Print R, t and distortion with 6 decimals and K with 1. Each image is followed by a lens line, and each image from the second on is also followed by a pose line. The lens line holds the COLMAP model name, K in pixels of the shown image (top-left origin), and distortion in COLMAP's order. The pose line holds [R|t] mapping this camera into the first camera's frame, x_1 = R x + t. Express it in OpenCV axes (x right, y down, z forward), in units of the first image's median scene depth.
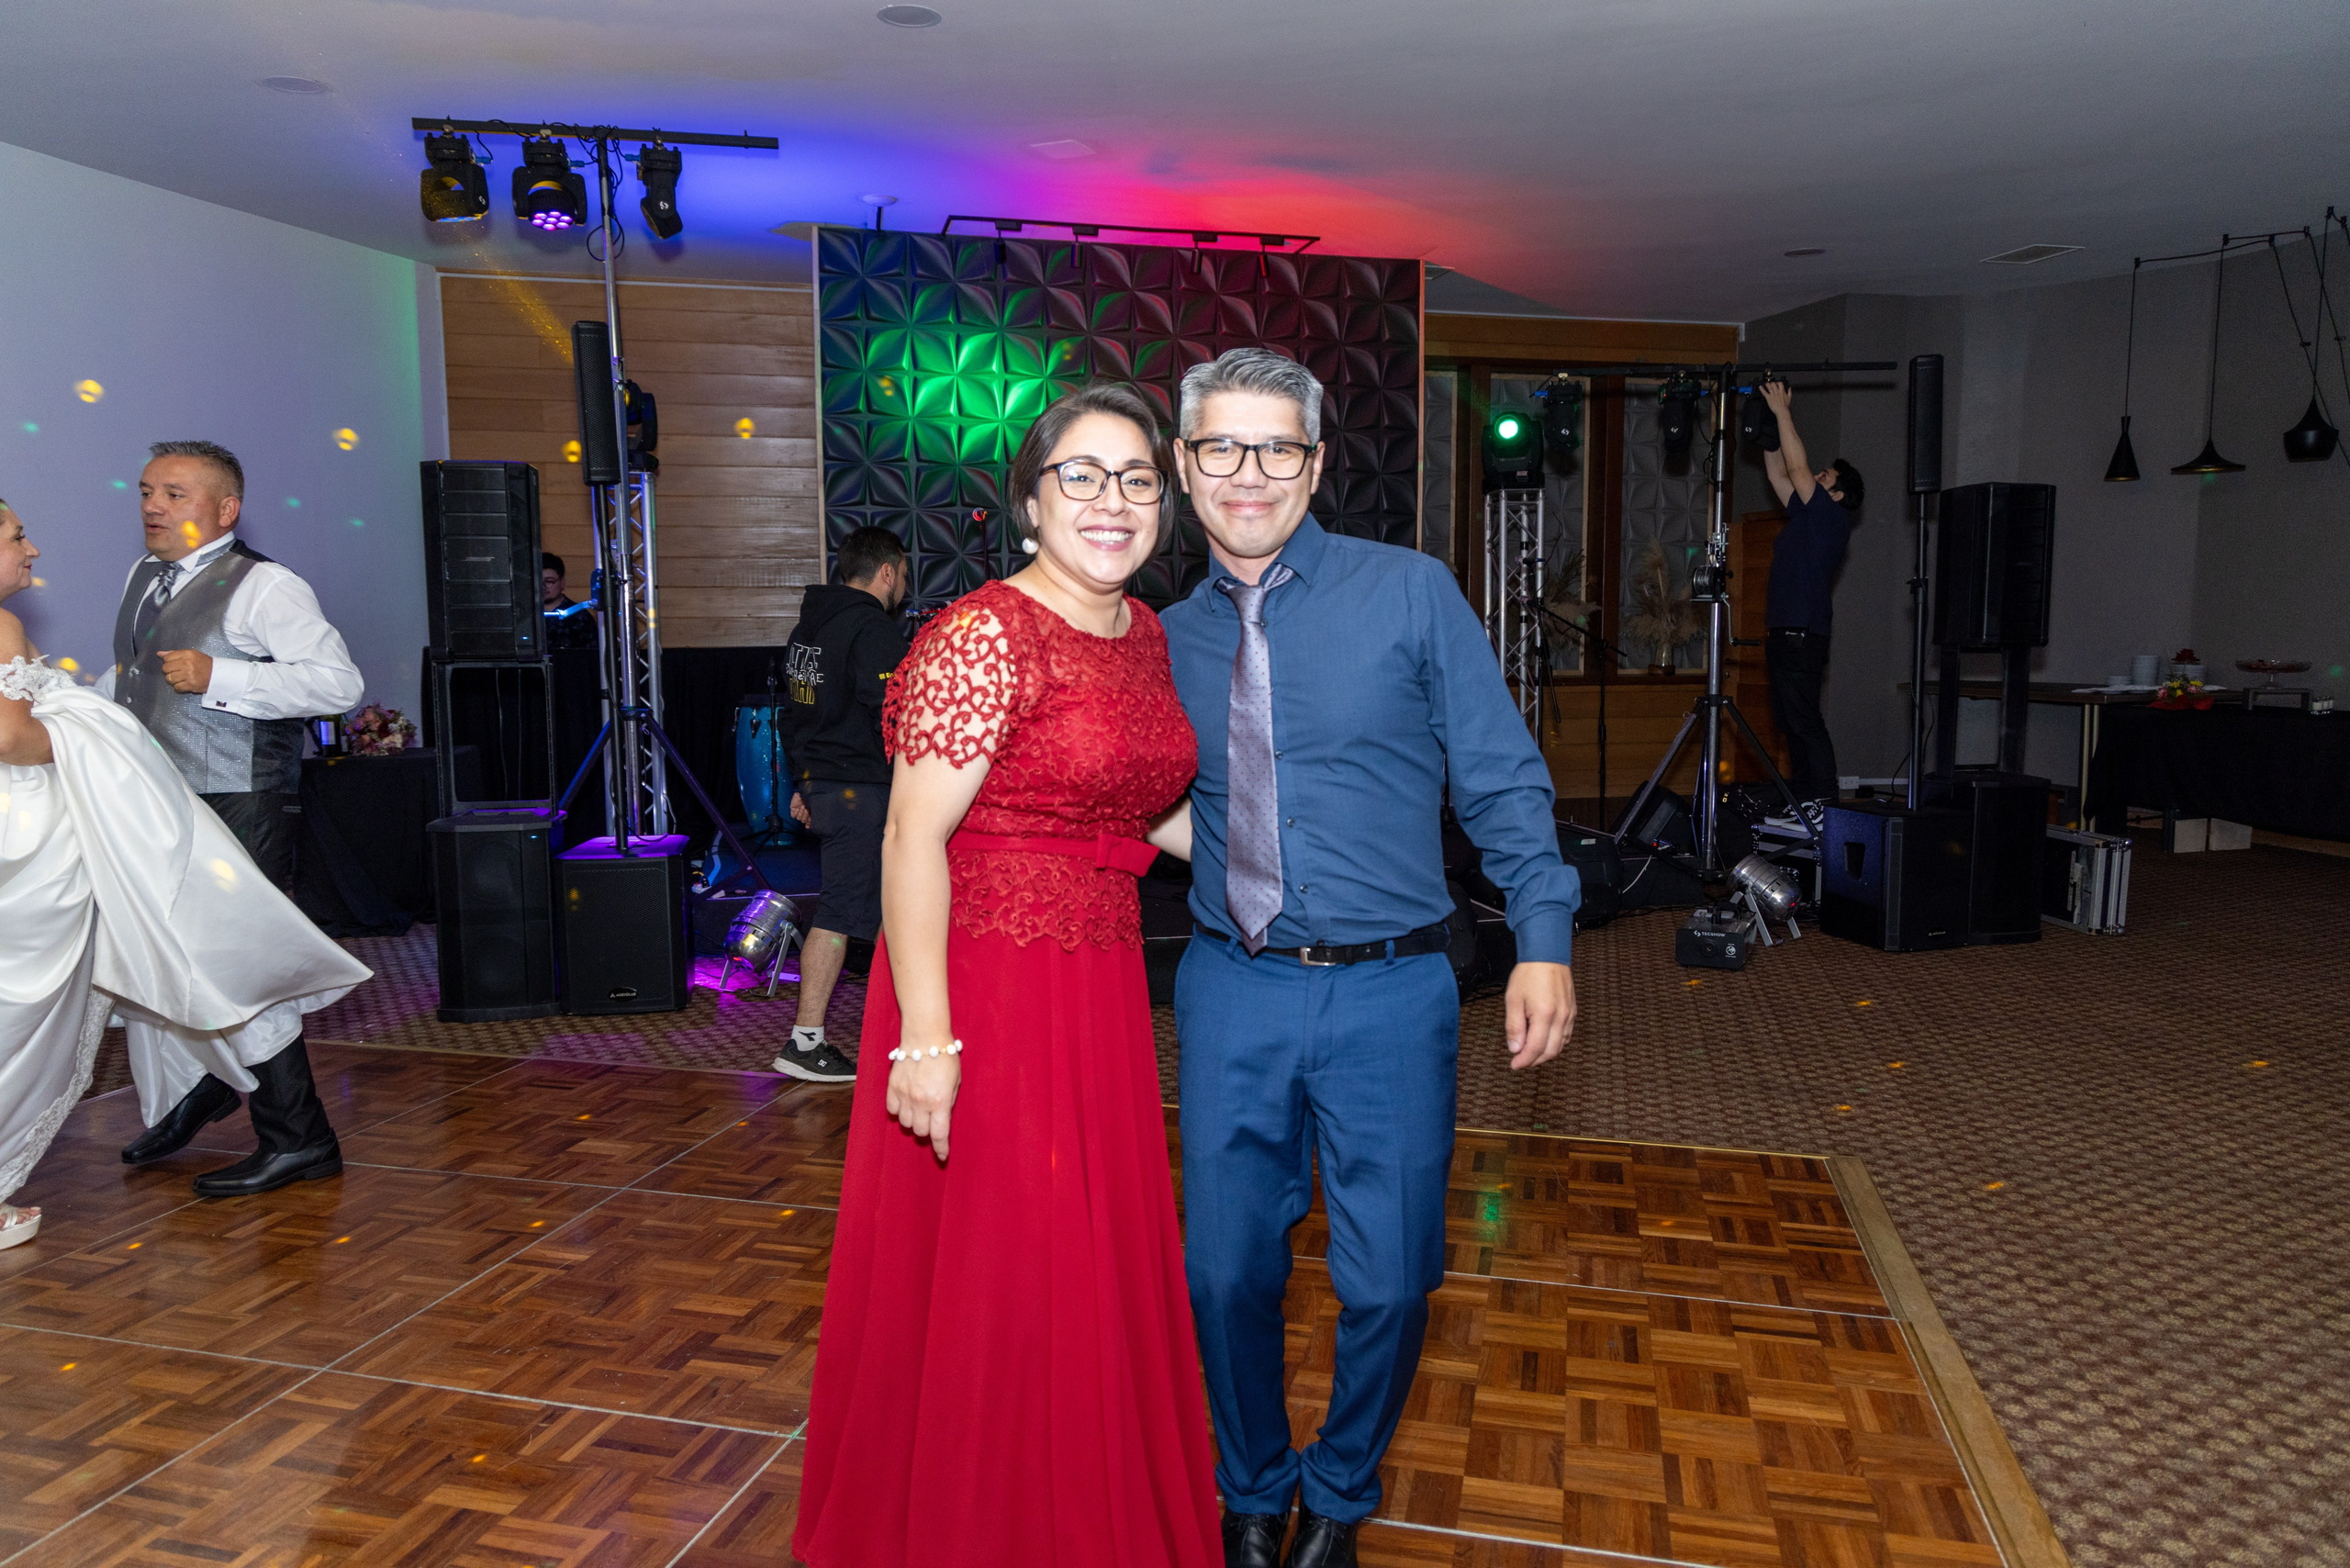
lens RADIAL K [[1572.8, 0, 1175.0], [0, 1572.8, 784.0], [0, 0, 1]] dist [0.009676, -0.008264]
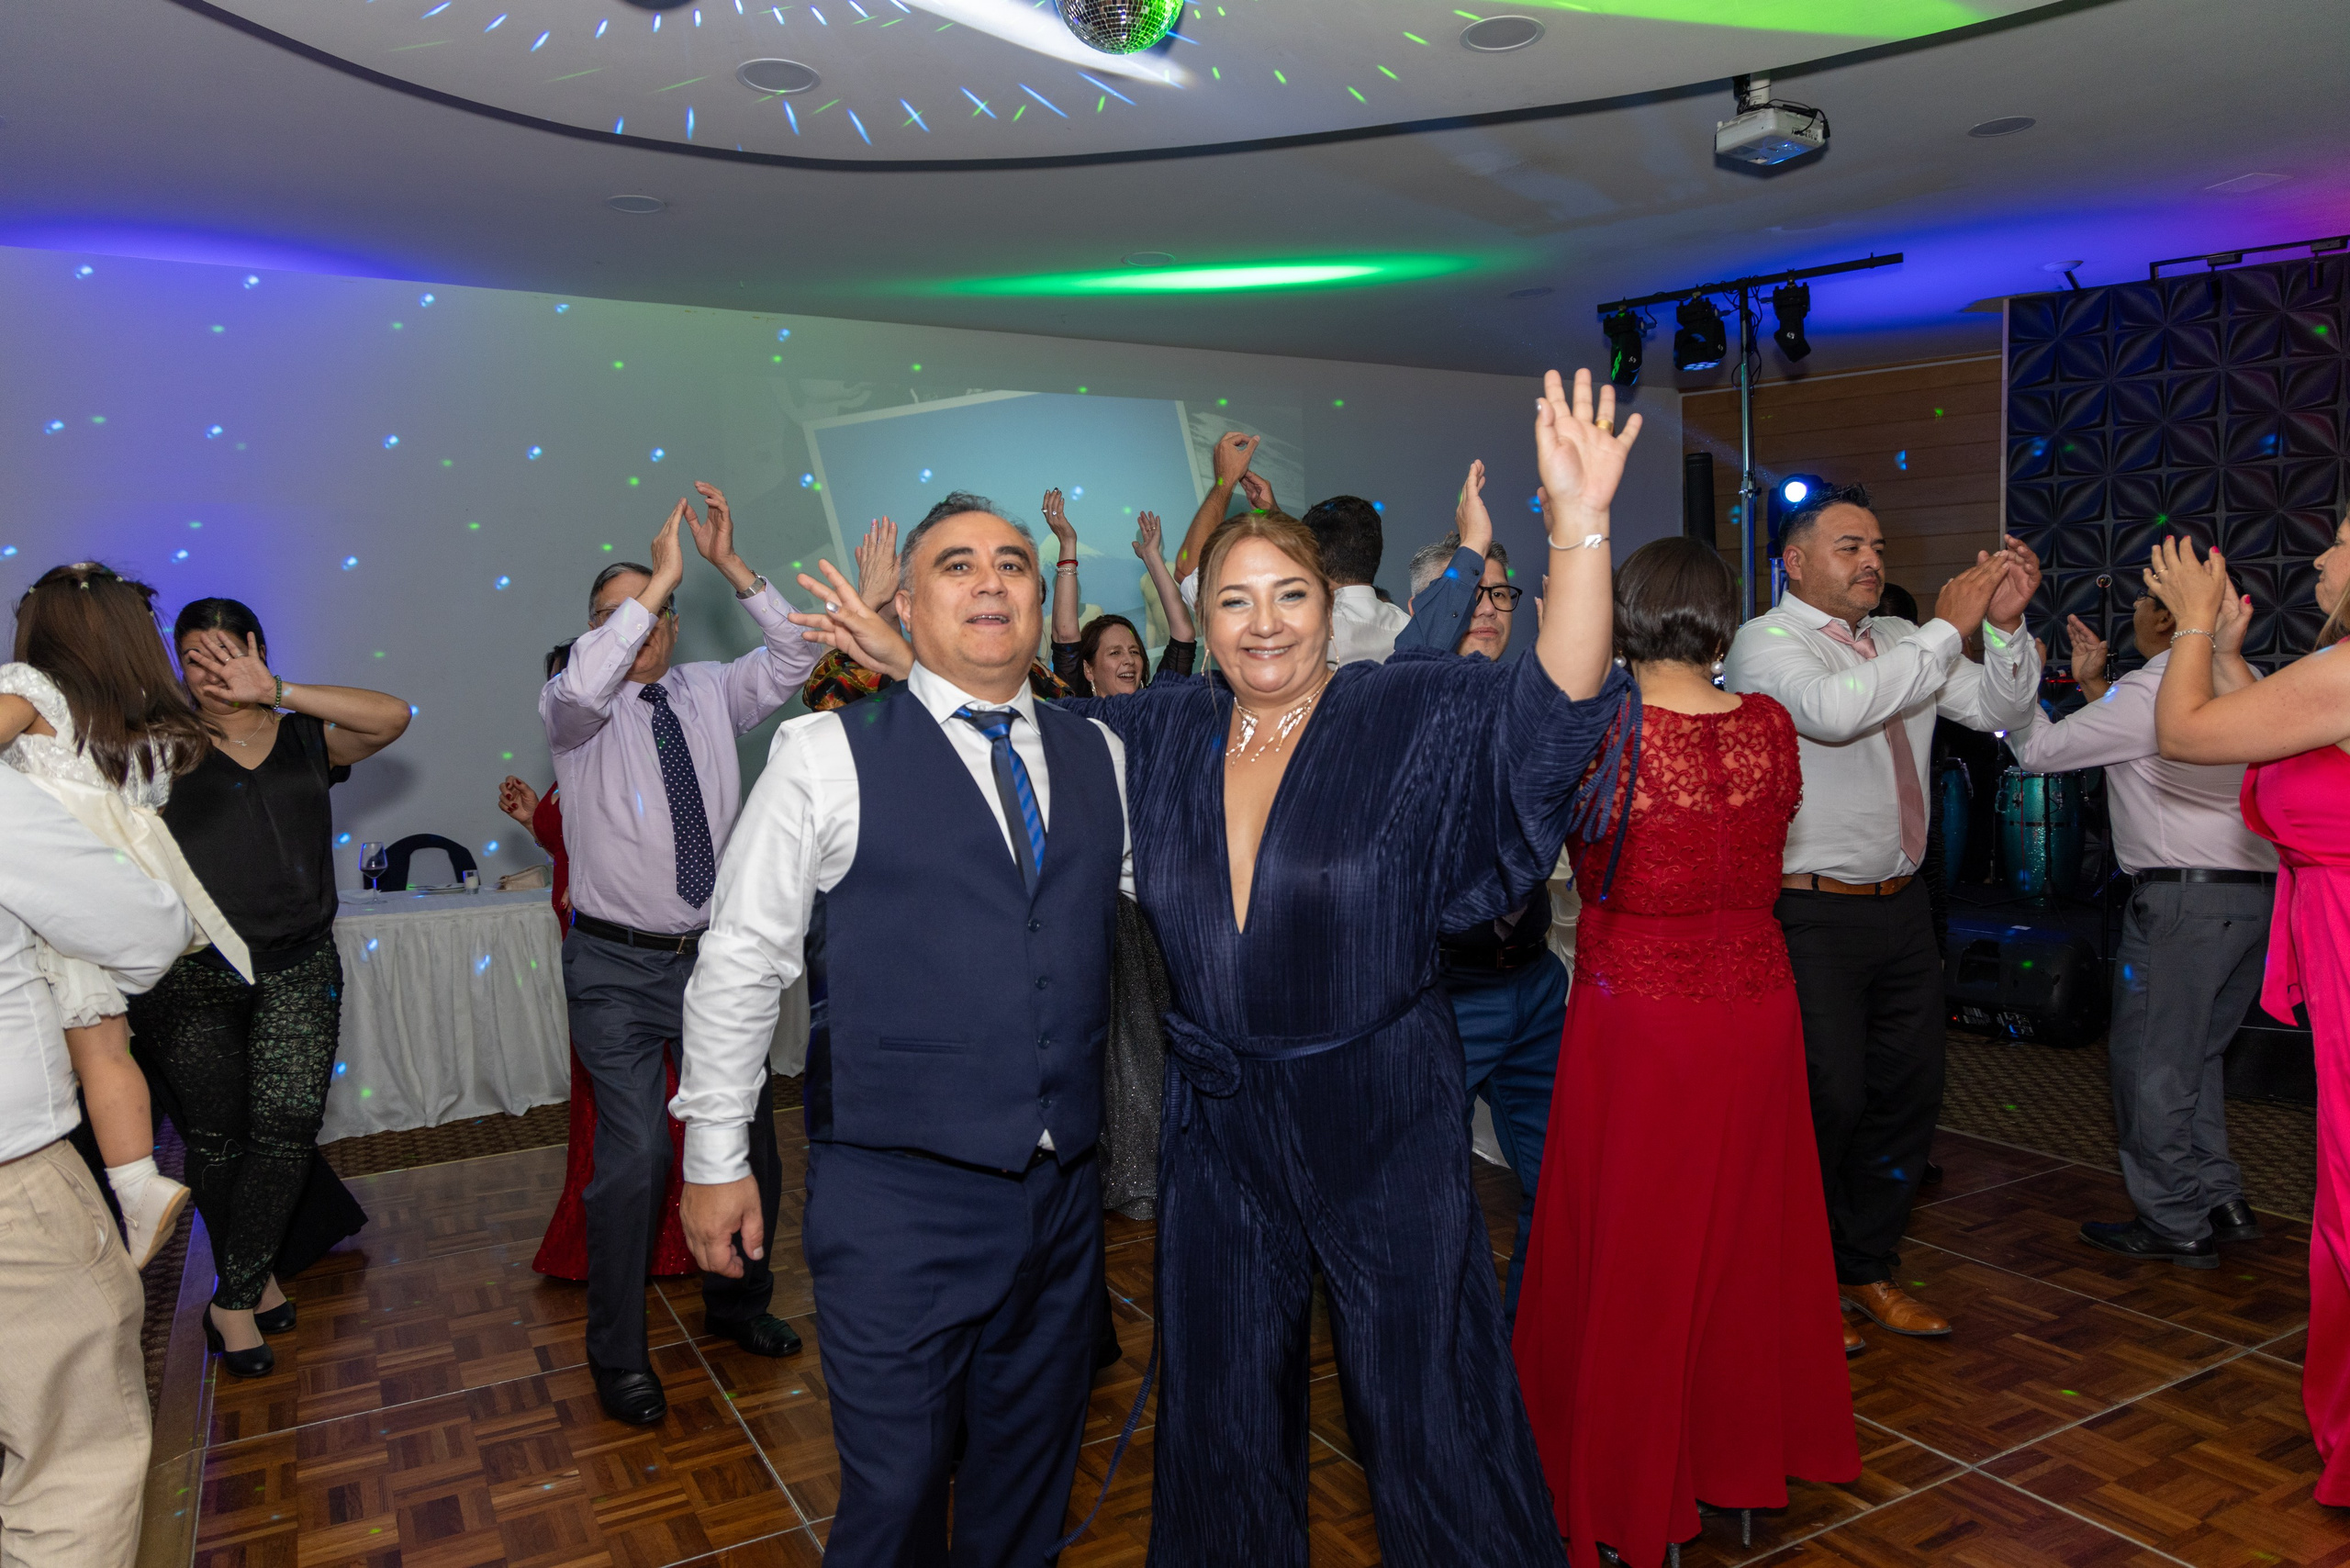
lens RADIAL K [[1570.7, 0, 1177.1], [0, 1570.7, 832.3], [0, 0, 1]] dist [0.004961, -0.000647]
pose [[0.692550, 0.049013, -0.719703, 0.208155], [-0.051355, 0.998508, 0.018583, -0.003738], [0.719540, 0.024090, 0.694033, -0.109755]]
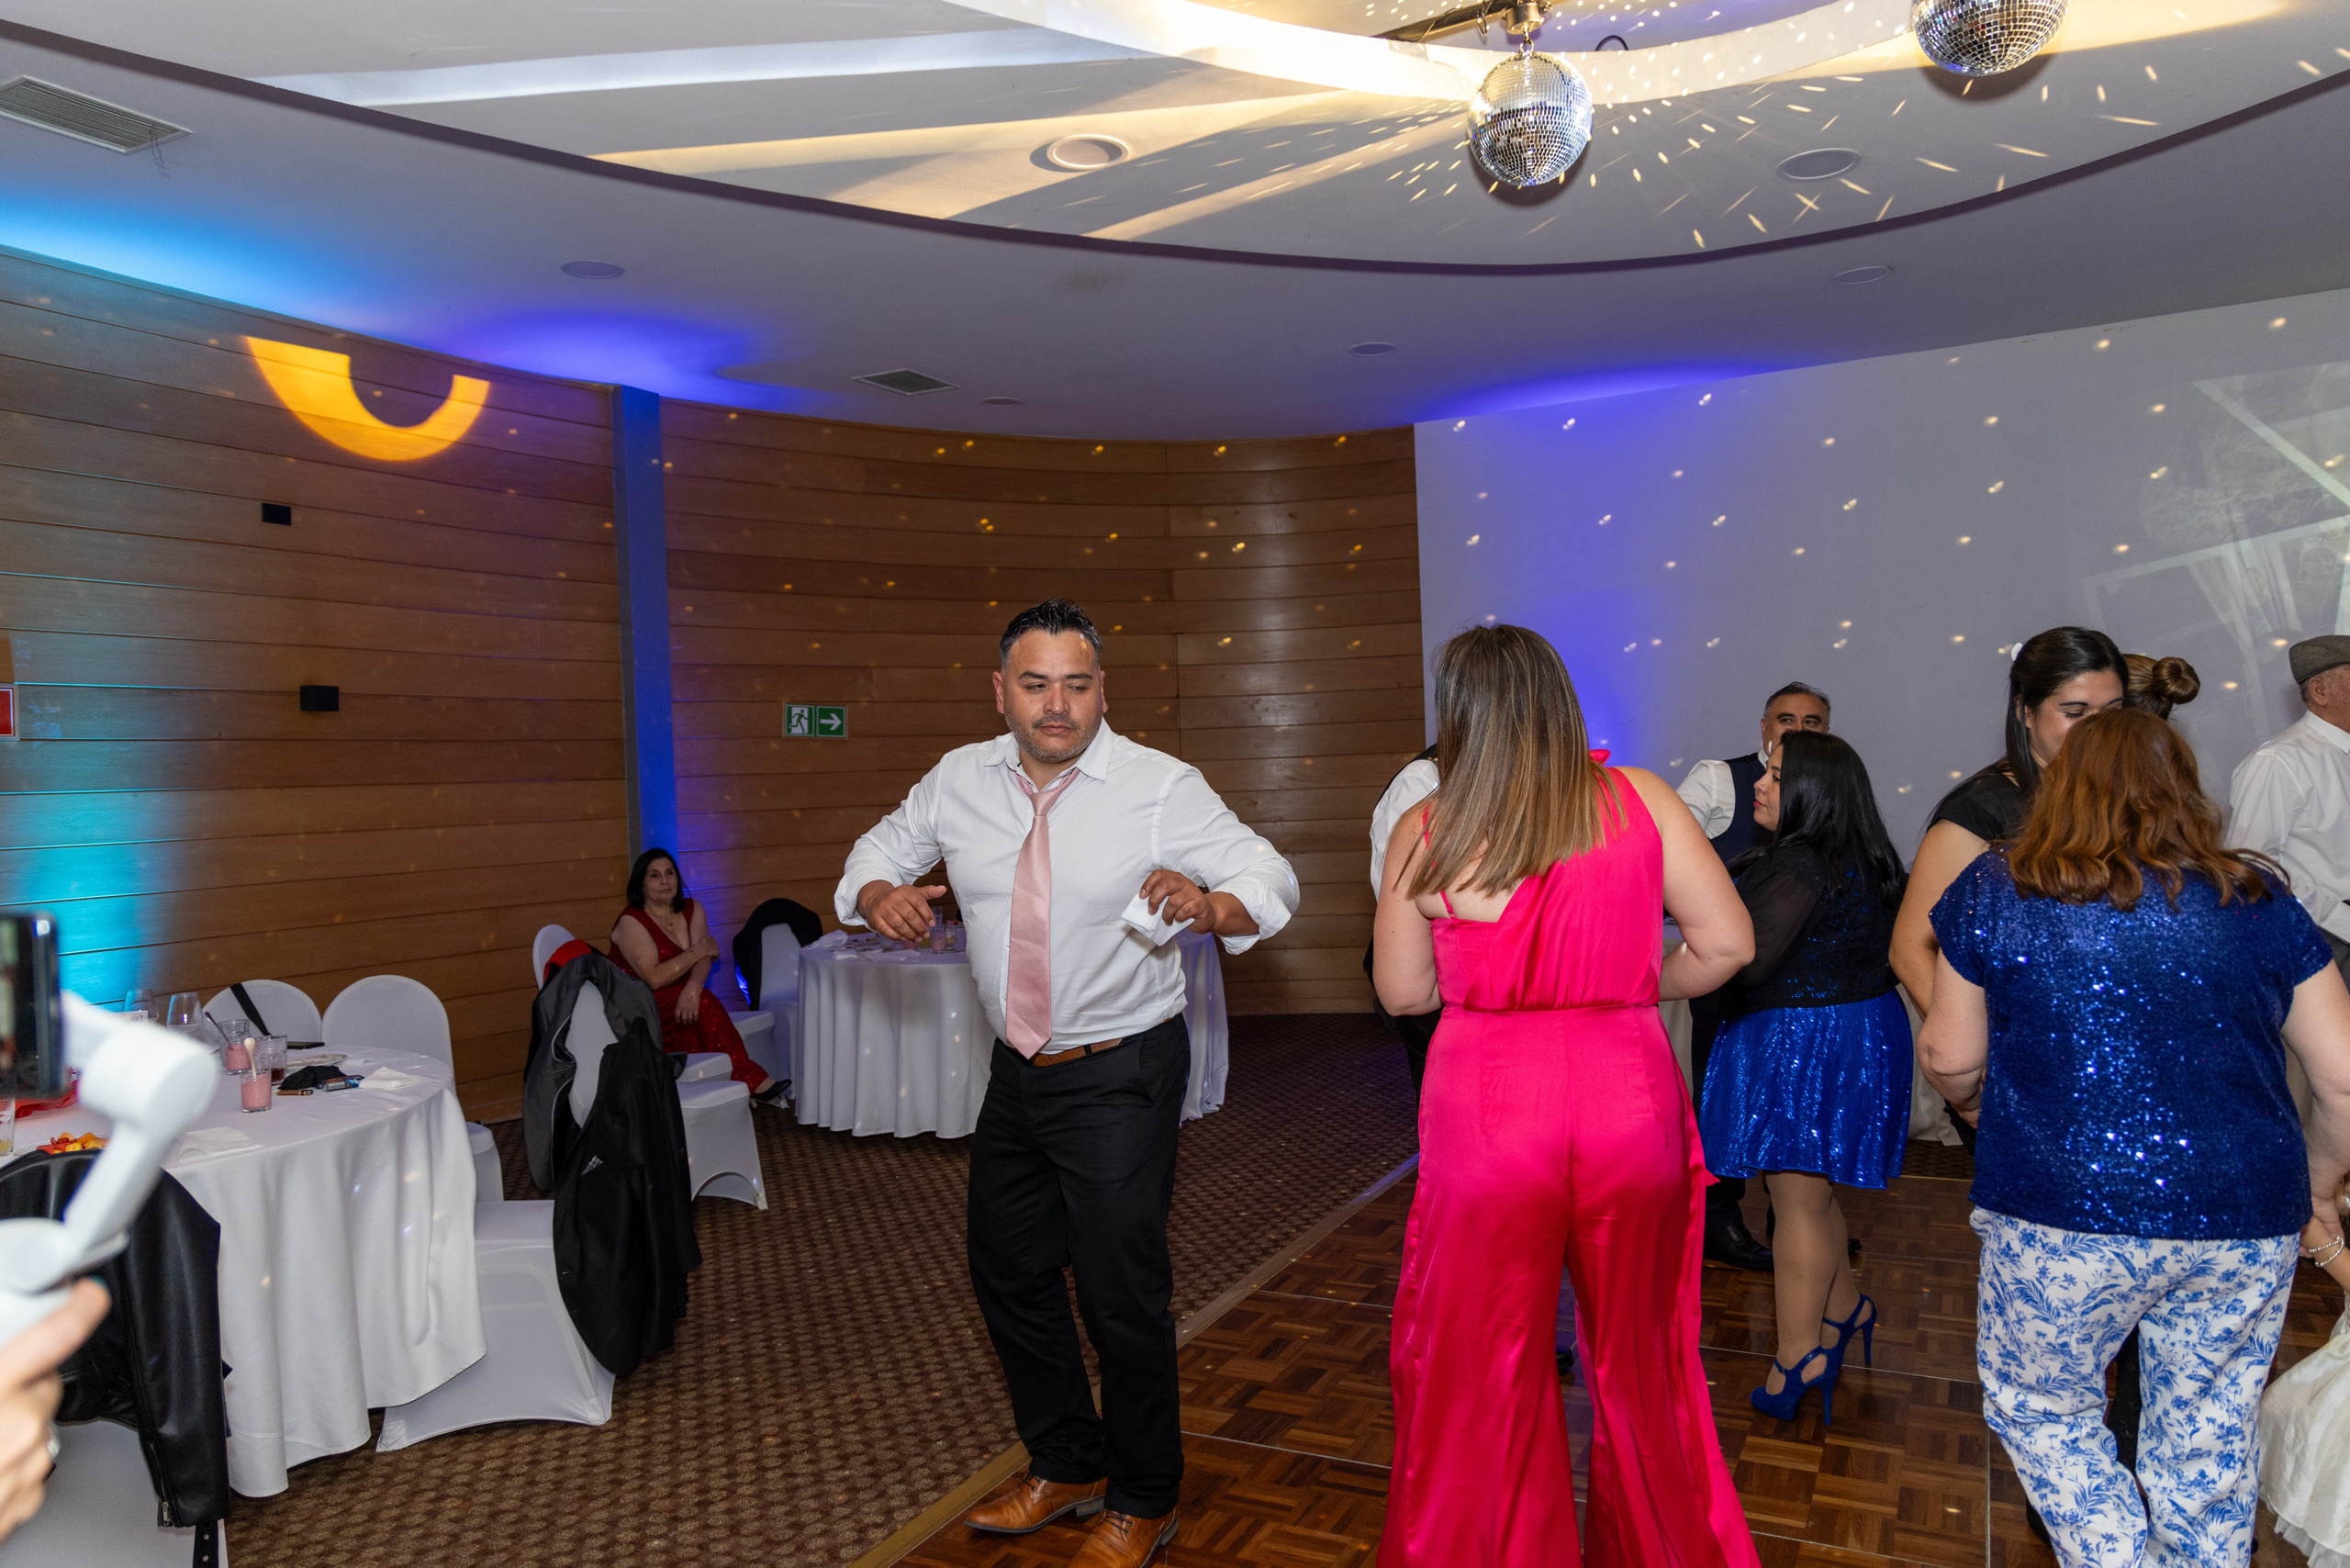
lens RADIAL K [[1572.8, 0, 1175.0], [0, 1572.8, 784.0], [0, 0, 1]] dist [0.009676, -0.008264]
pose [[-0.221278, 0.020624, -0.974993, 0.351103], [-0.066845, 0.997104, 0.036262, -0.037450], [0.972917, 0.073197, -0.219259, 0.134144]]
